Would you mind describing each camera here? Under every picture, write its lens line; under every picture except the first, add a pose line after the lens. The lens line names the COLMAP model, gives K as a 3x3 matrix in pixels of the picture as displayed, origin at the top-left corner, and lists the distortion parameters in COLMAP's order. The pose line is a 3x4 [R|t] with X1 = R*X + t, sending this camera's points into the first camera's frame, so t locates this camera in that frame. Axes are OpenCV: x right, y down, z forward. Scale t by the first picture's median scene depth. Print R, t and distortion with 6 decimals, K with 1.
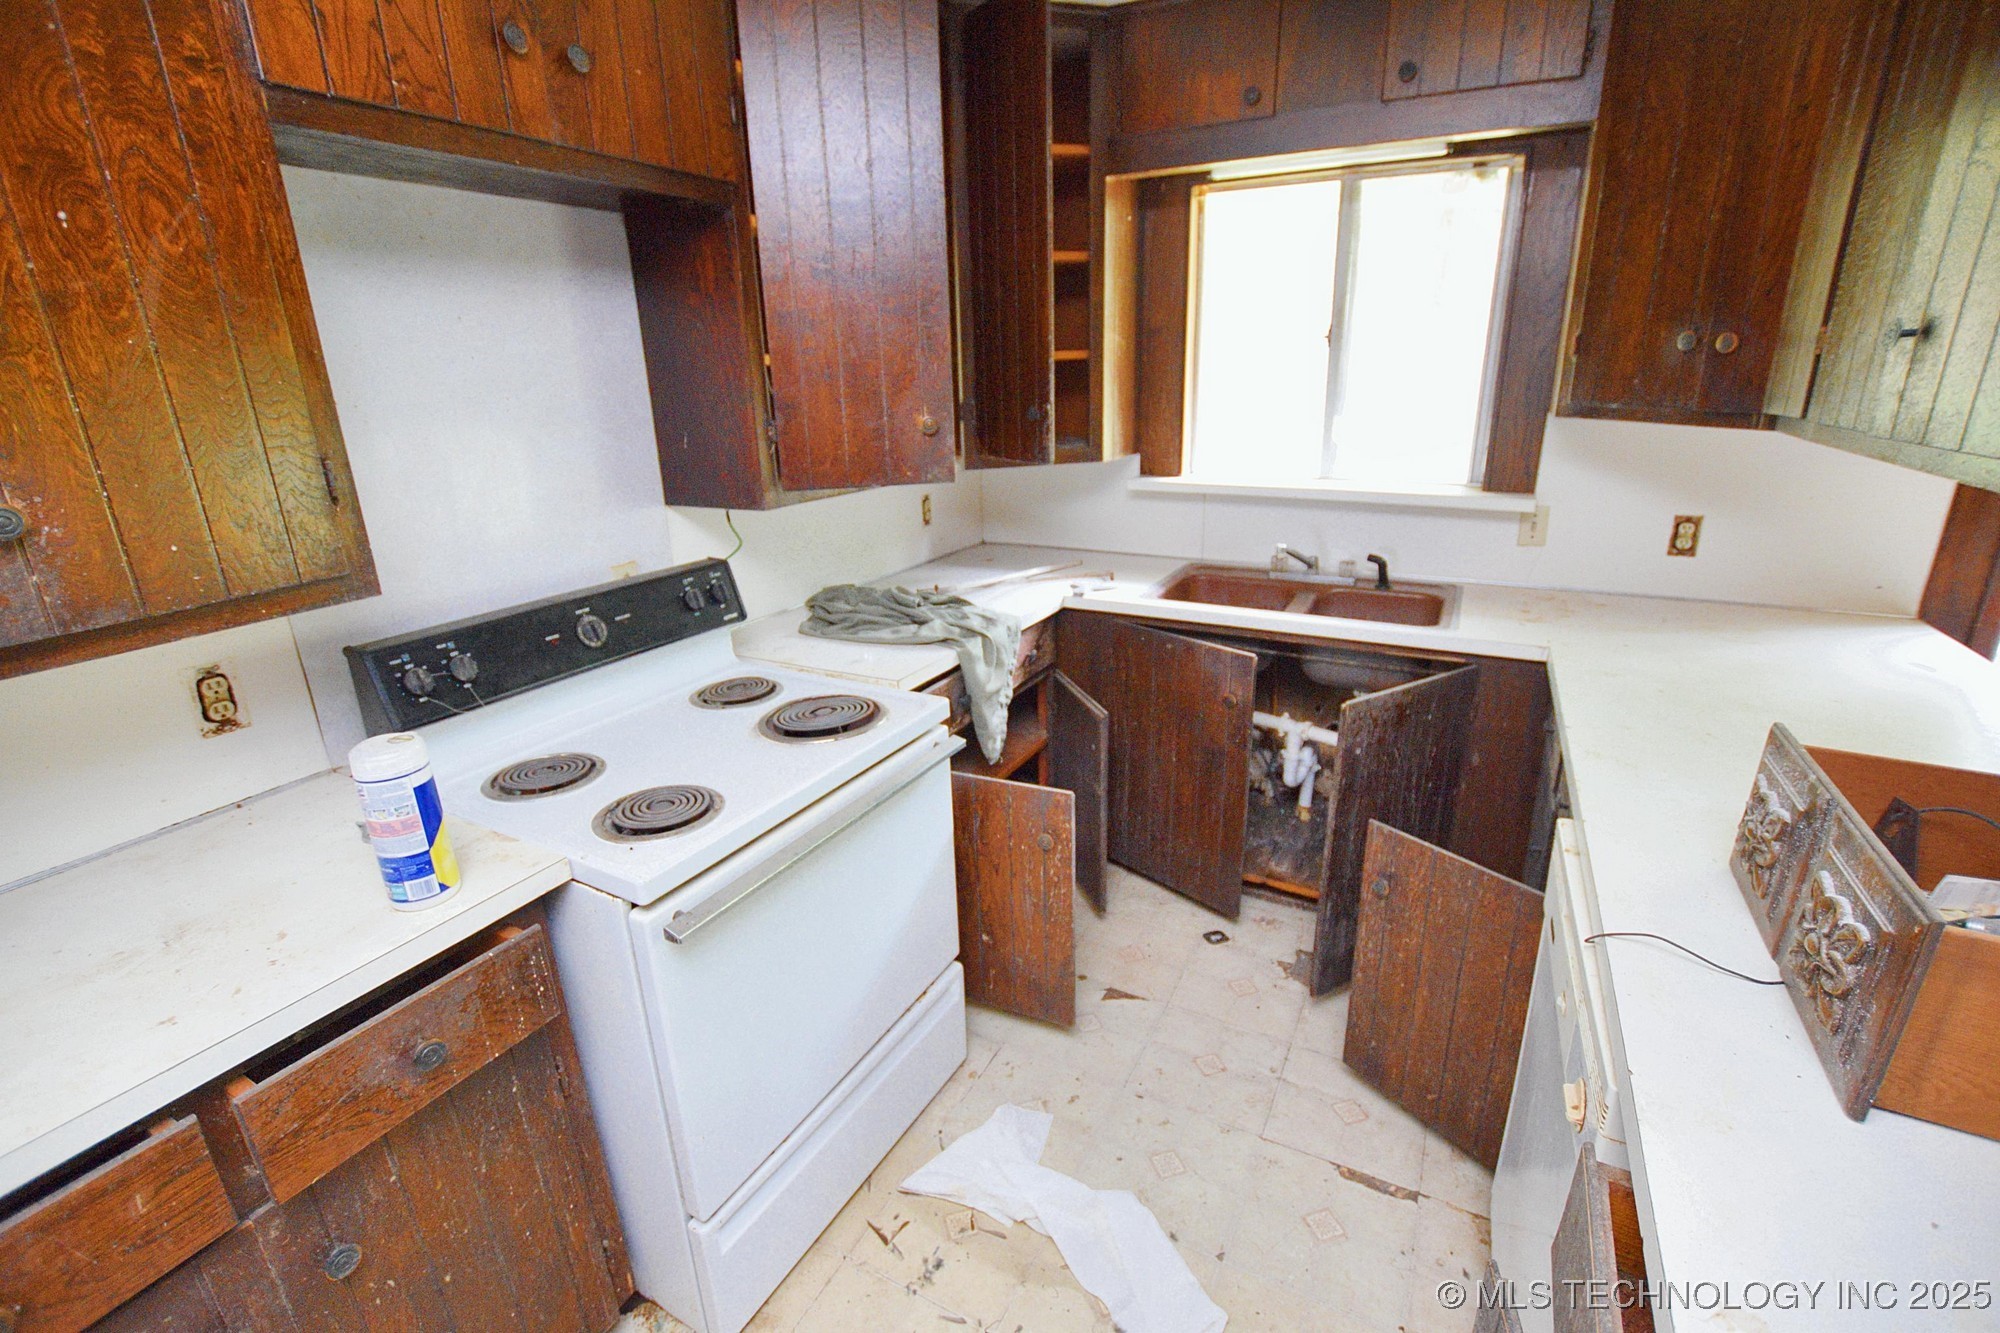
lens RADIAL K [[878.3, 0, 1004.3], [0, 878.3, 663.7], [0, 0, 1]] dist [-0.026869, 0.000135]
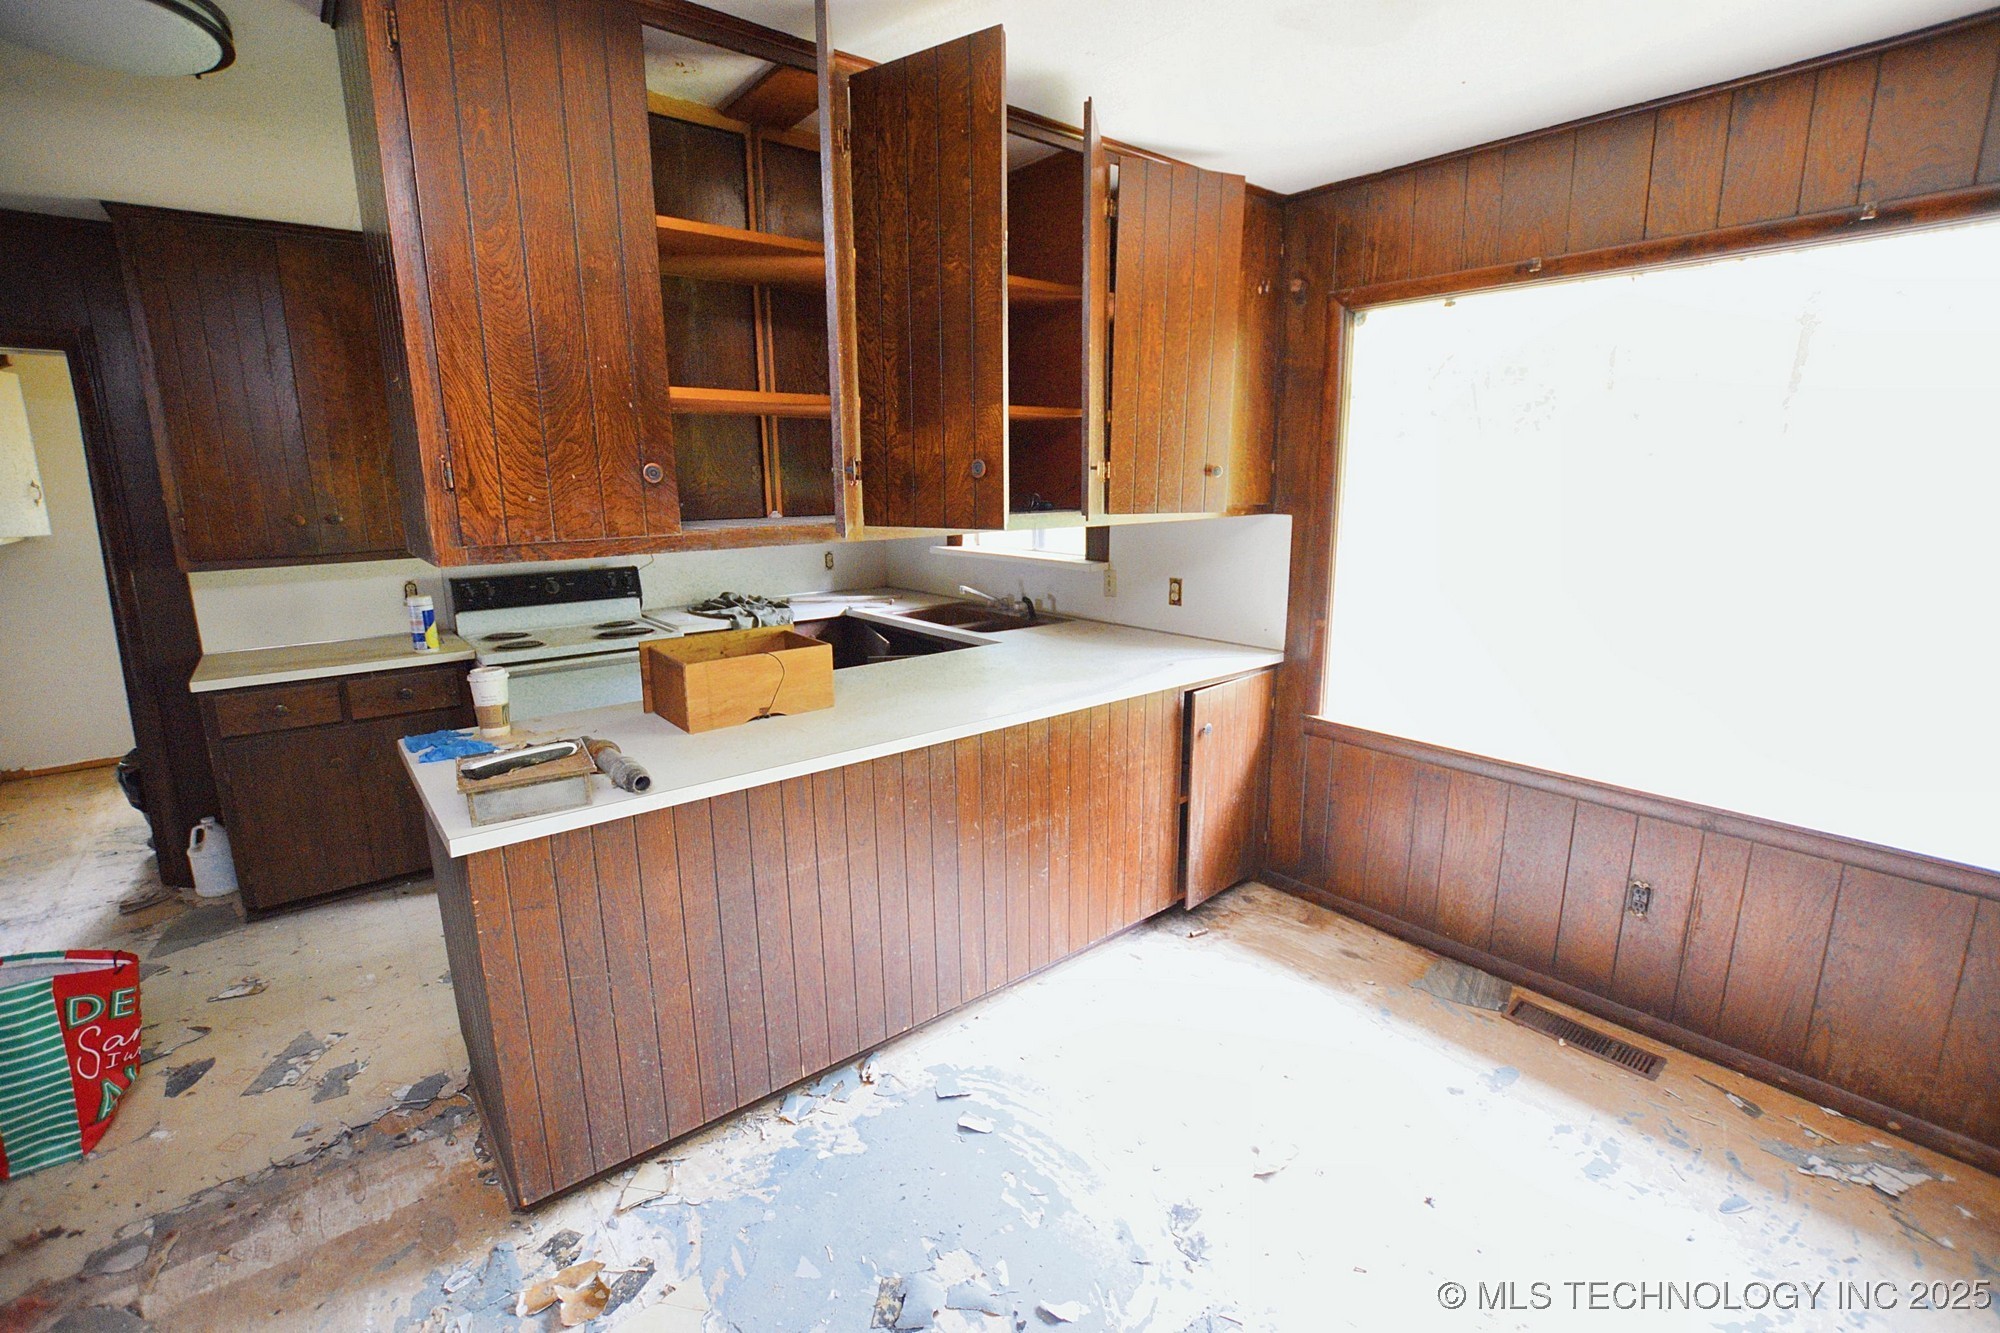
lens RADIAL K [[878.3, 0, 1004.3], [0, 878.3, 663.7], [0, 0, 1]] dist [-0.026869, 0.000135]
pose [[0.926069, 0.092901, -0.365741, 1.091251], [-0.130843, 0.988145, -0.080304, 0.138459], [0.353945, 0.122221, 0.927246, -0.510118]]
